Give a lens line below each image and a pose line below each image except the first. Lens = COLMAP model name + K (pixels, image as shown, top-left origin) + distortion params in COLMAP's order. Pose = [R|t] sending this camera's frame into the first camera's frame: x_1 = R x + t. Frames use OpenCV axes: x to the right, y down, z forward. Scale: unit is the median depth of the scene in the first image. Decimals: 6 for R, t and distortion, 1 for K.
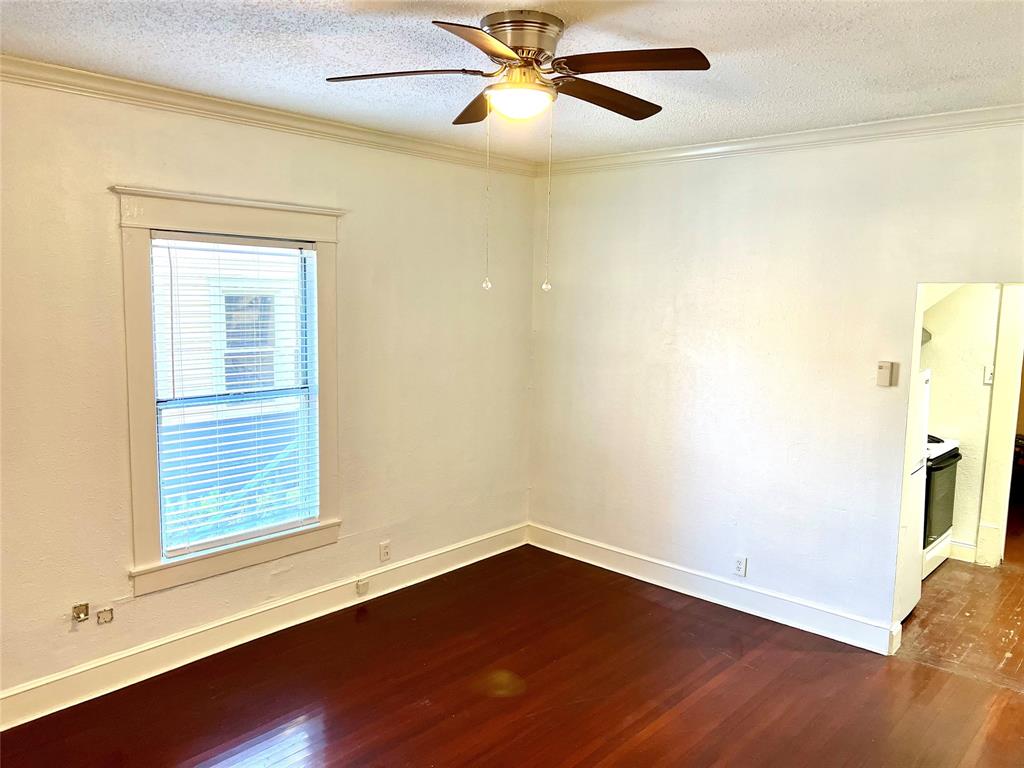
lens RADIAL K [[766.0, 0, 510.2], [0, 766.0, 379.0], [0, 0, 1]] dist [0.057206, -0.061451]
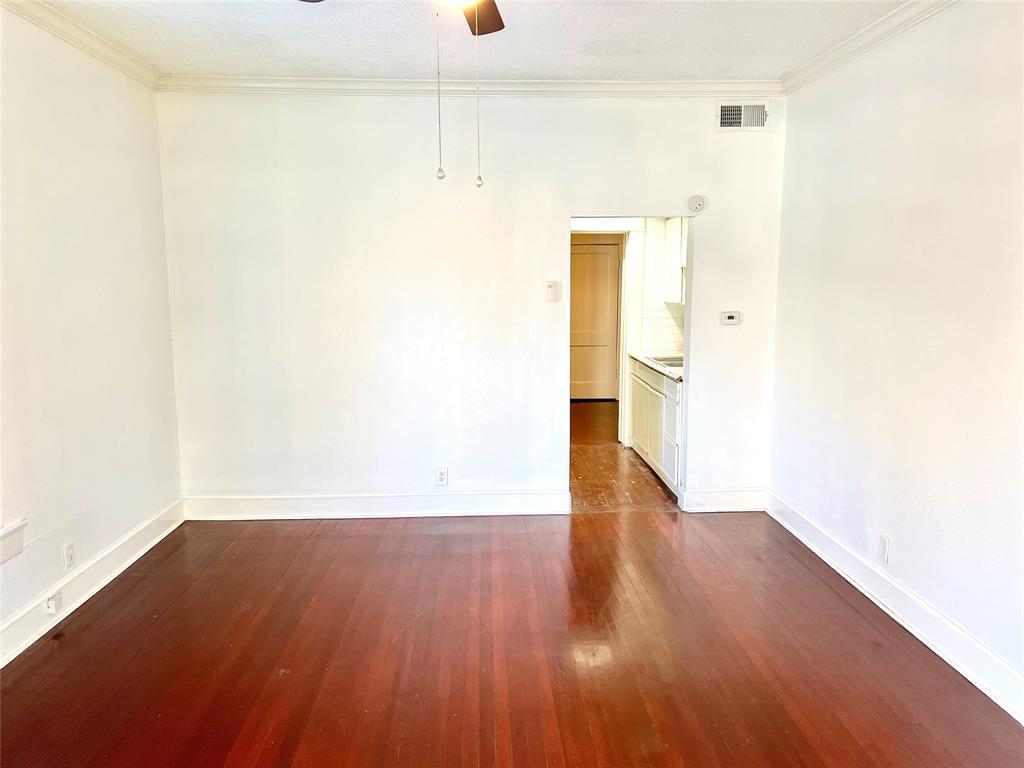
lens RADIAL K [[766.0, 0, 501.8], [0, 766.0, 382.7], [0, 0, 1]] dist [0.057206, -0.061451]
pose [[0.718364, -0.111930, 0.686604, -0.412921], [0.093022, 0.993563, 0.064645, 0.049924], [-0.689420, 0.017431, 0.724152, 0.157736]]
